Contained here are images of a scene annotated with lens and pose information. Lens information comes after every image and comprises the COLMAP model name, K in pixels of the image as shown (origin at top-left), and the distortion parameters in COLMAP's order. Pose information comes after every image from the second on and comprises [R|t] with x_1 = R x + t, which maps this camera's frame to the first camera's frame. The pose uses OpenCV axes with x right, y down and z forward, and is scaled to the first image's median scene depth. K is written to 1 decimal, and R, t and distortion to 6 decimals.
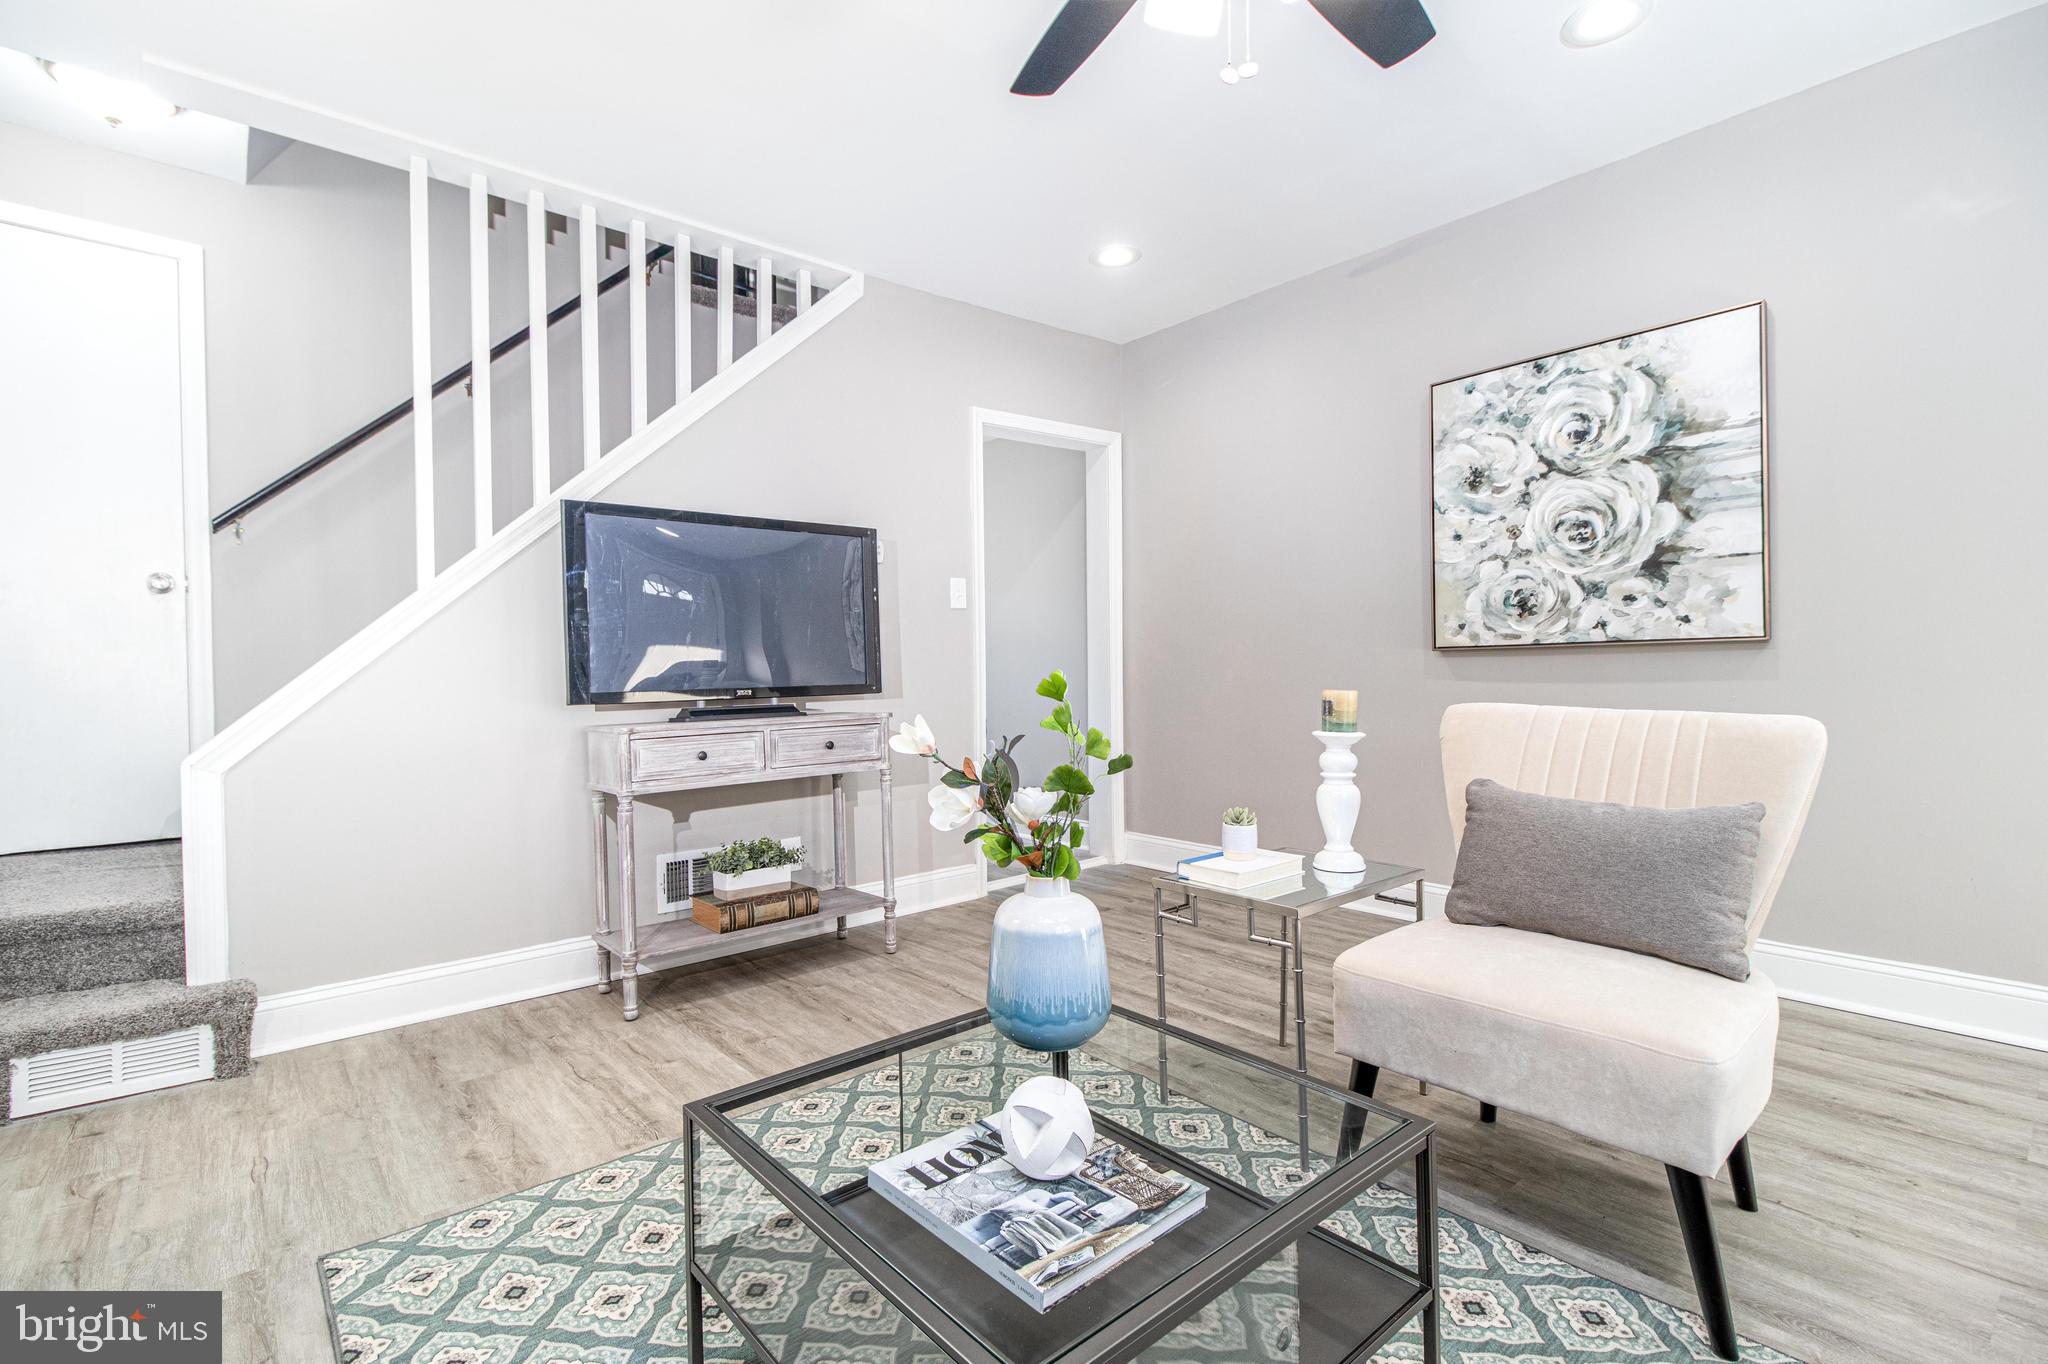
lens RADIAL K [[938.6, 0, 1010.7], [0, 938.6, 684.0], [0, 0, 1]] dist [0.014448, -0.010596]
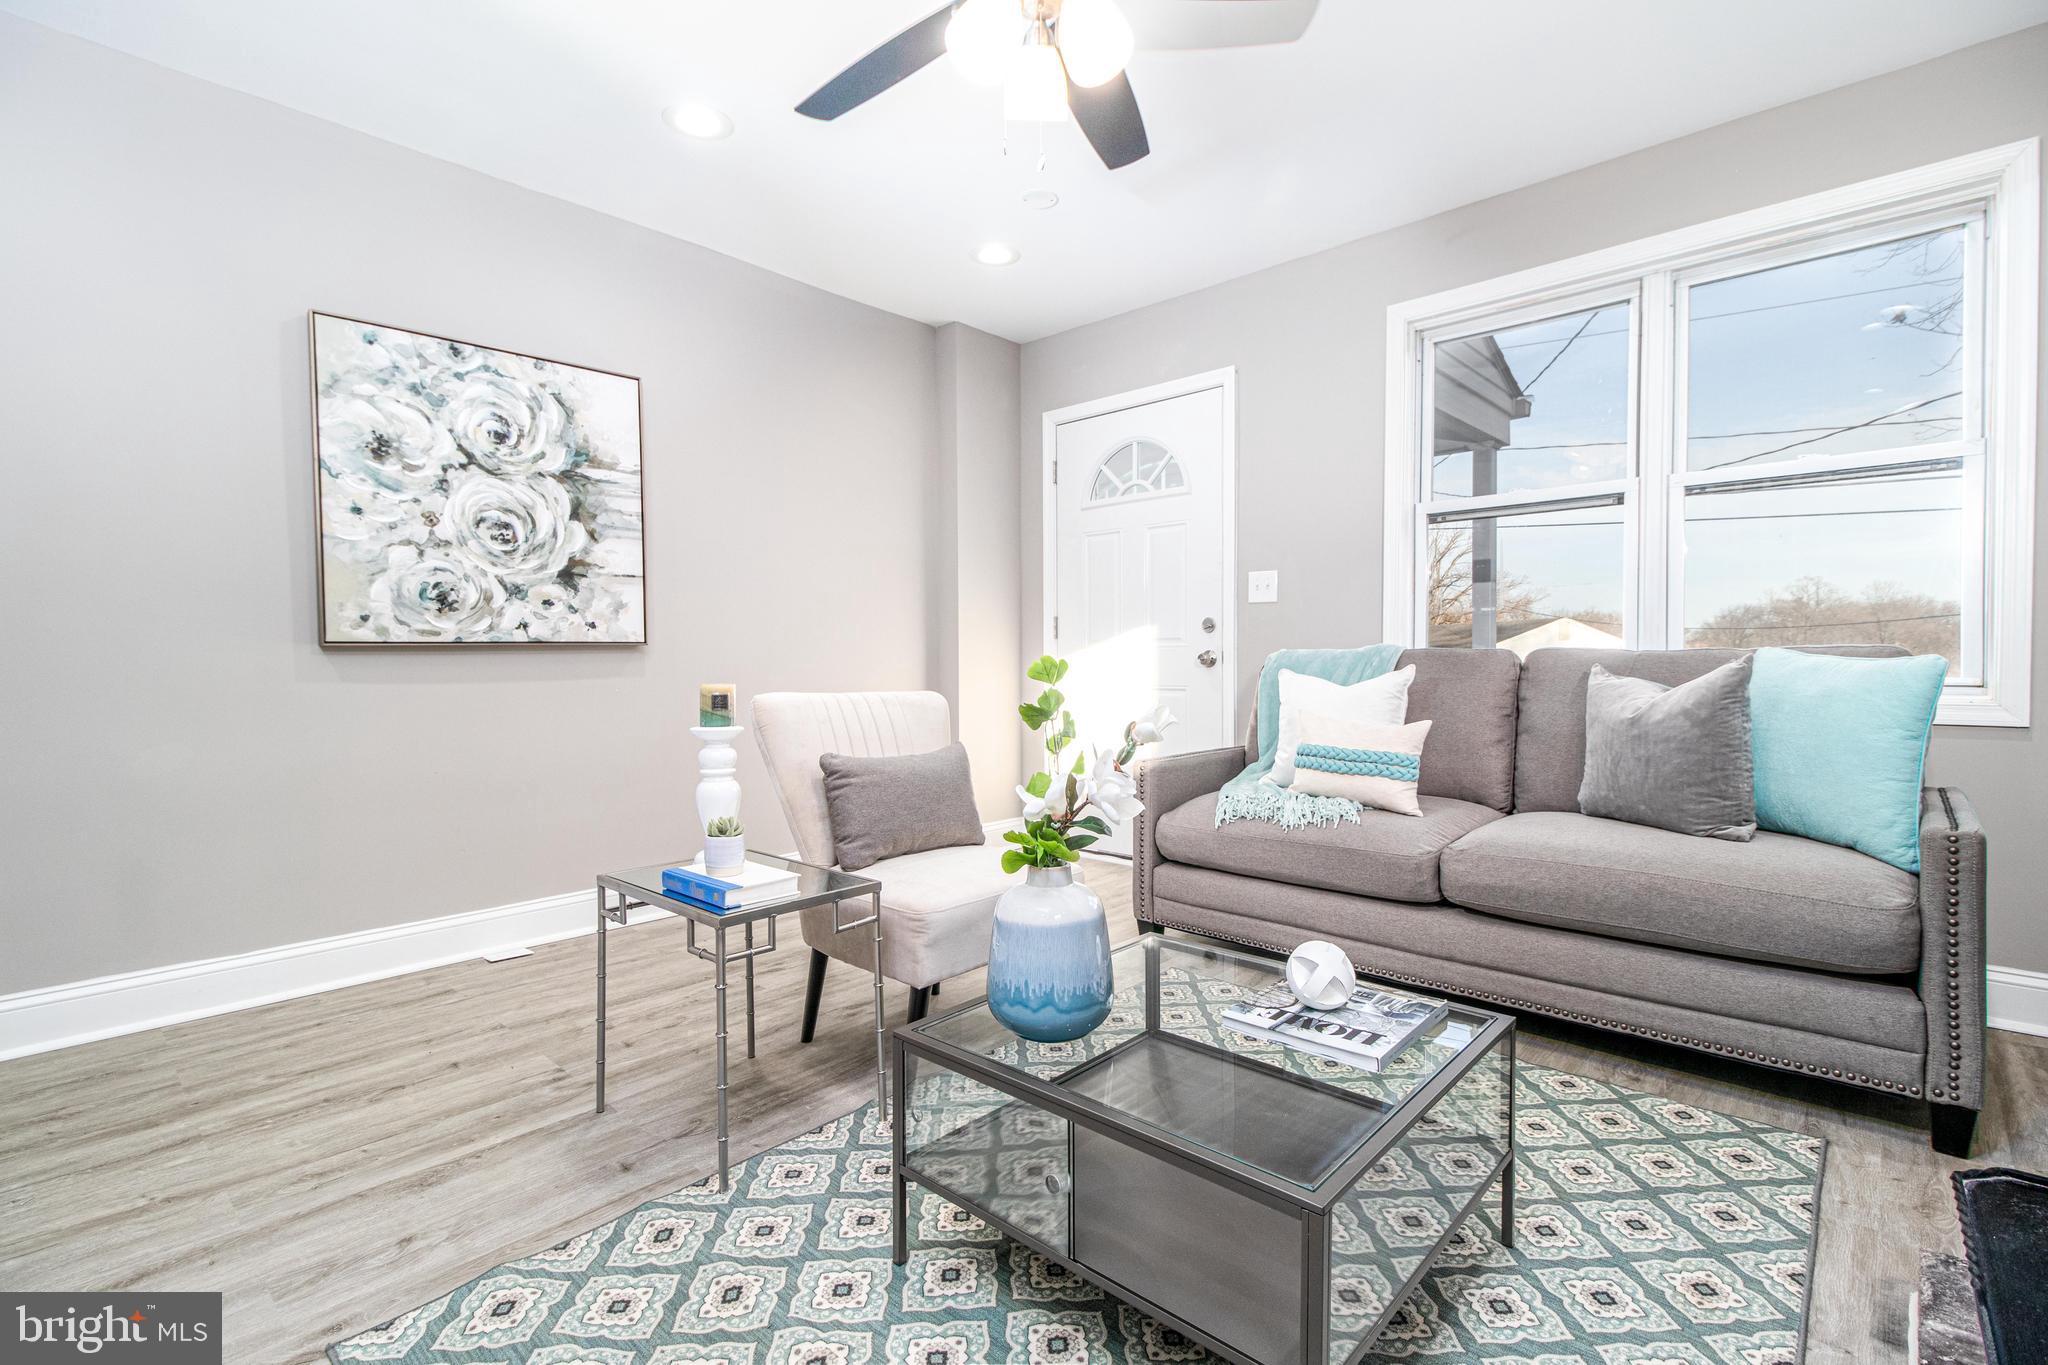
lens RADIAL K [[938.6, 0, 1021.1], [0, 938.6, 683.3], [0, 0, 1]] dist [0.014448, -0.010596]
pose [[-0.123067, -0.009688, 0.992351, -0.471180], [0.025663, 0.999587, 0.012941, 0.001174], [-0.992067, 0.027059, -0.122767, 0.580794]]
